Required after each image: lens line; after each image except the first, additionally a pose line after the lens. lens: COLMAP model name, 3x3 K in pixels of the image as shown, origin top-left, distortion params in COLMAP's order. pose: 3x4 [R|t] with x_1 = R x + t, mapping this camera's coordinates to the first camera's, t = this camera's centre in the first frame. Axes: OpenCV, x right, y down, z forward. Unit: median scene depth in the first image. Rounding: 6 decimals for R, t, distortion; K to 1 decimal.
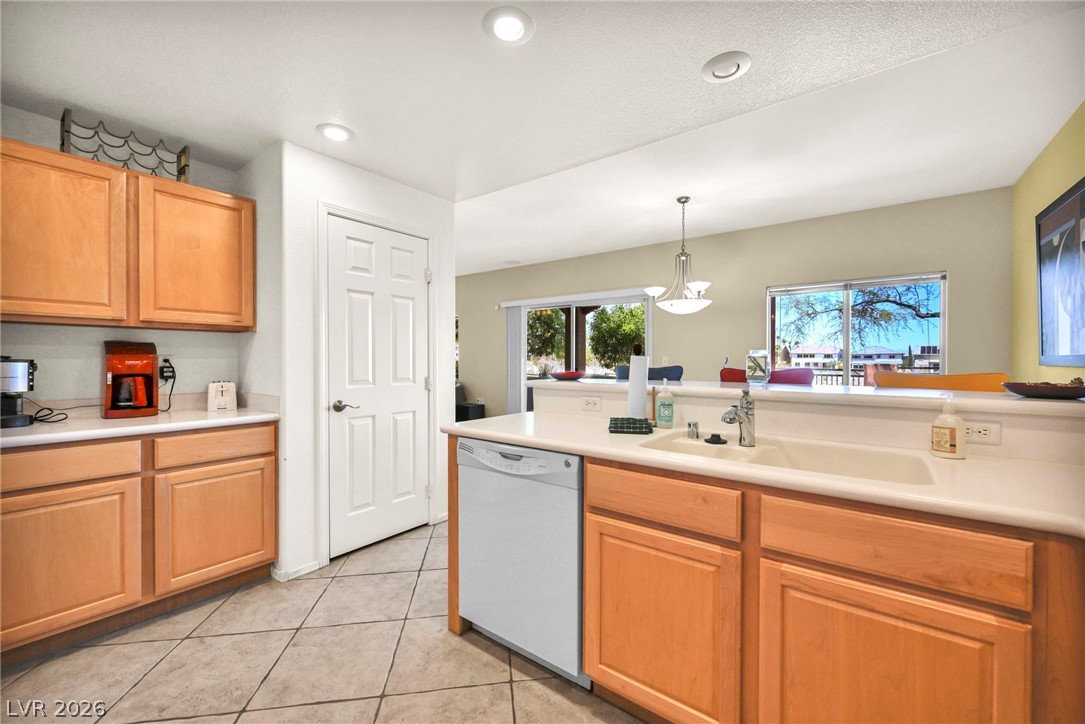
lens RADIAL K [[435.0, 0, 545.9], [0, 435.0, 361.5], [0, 0, 1]] dist [0.000598, 0.000026]
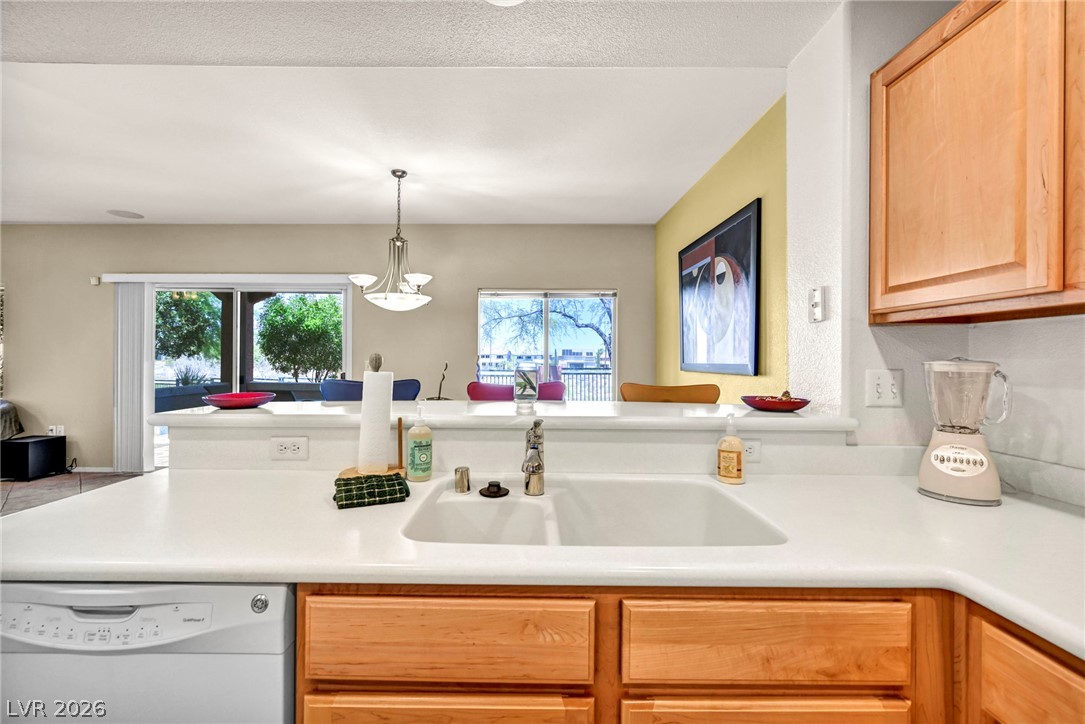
lens RADIAL K [[456.9, 0, 529.7], [0, 456.9, 357.5], [0, 0, 1]] dist [-0.000457, -0.000262]
pose [[0.799726, 0.005174, 0.600343, -0.007985], [-0.000158, 0.999965, -0.008408, -0.017607], [-0.600365, 0.006629, 0.799698, 0.205316]]
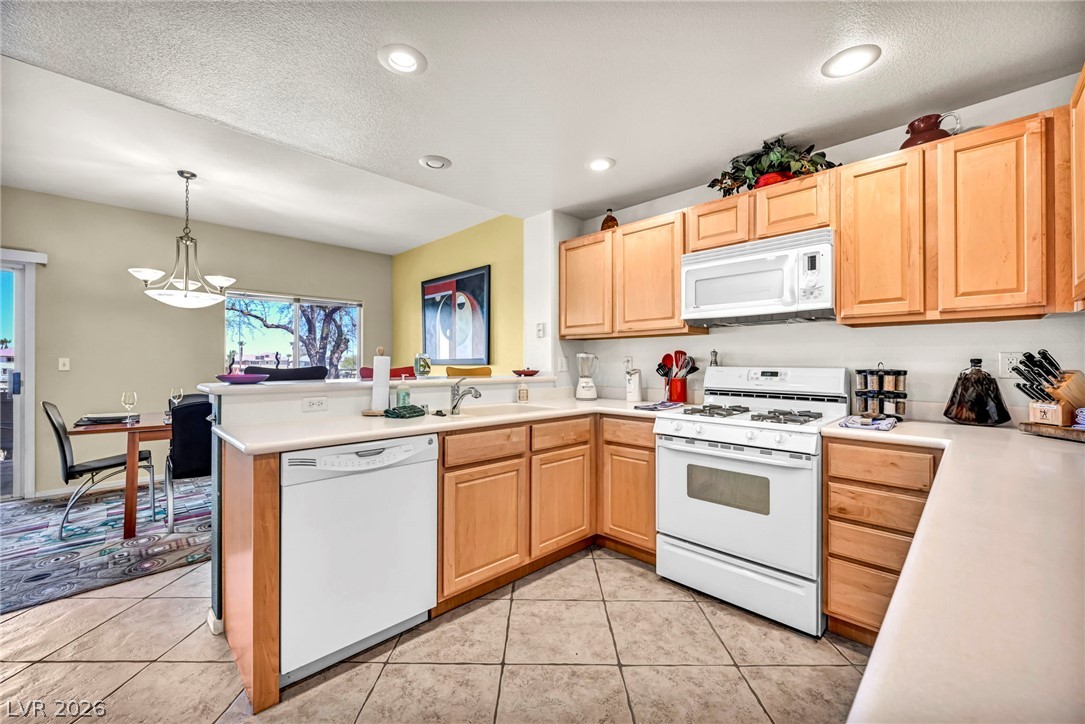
lens RADIAL K [[435.0, 0, 545.9], [0, 435.0, 361.5], [0, 0, 1]] dist [0.000598, 0.000026]
pose [[0.139526, 0.003042, 0.990214, -0.571891], [0.007589, 0.999963, -0.004141, 0.005805], [-0.990189, 0.008093, 0.139498, 0.245757]]
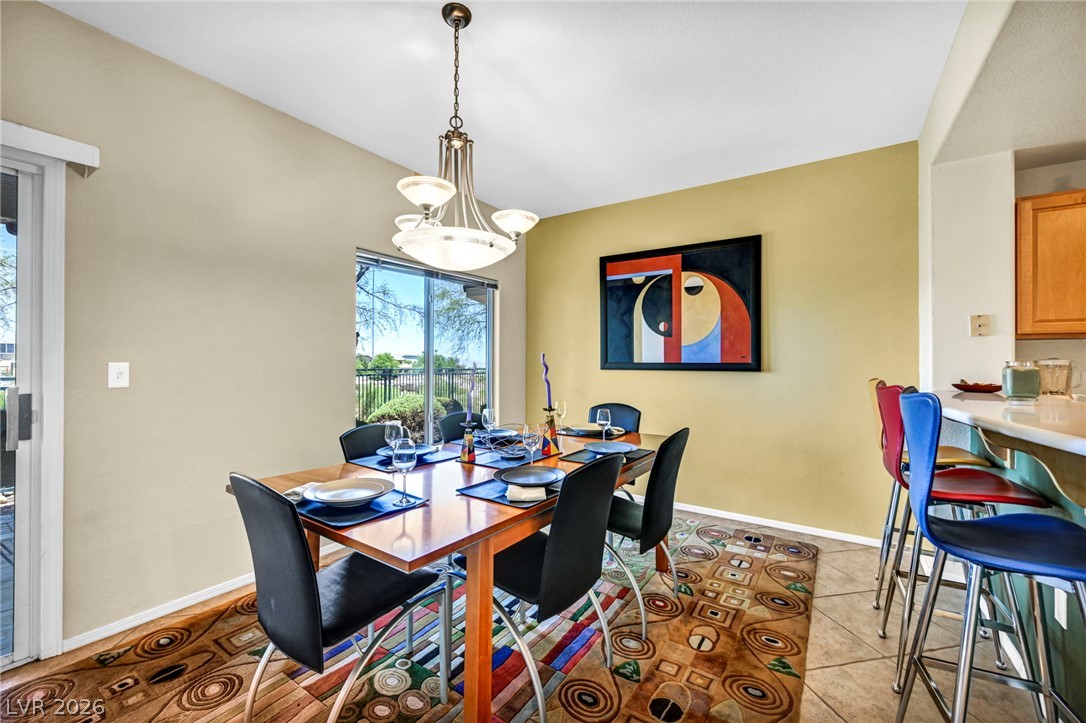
lens RADIAL K [[435.4, 0, 546.4], [0, 435.4, 361.0], [0, 0, 1]] dist [0.000598, 0.000026]
pose [[-0.067004, -0.001958, 0.997751, -0.181532], [0.004267, 0.999988, 0.002249, -0.020842], [-0.997744, 0.004408, -0.066995, 1.248181]]
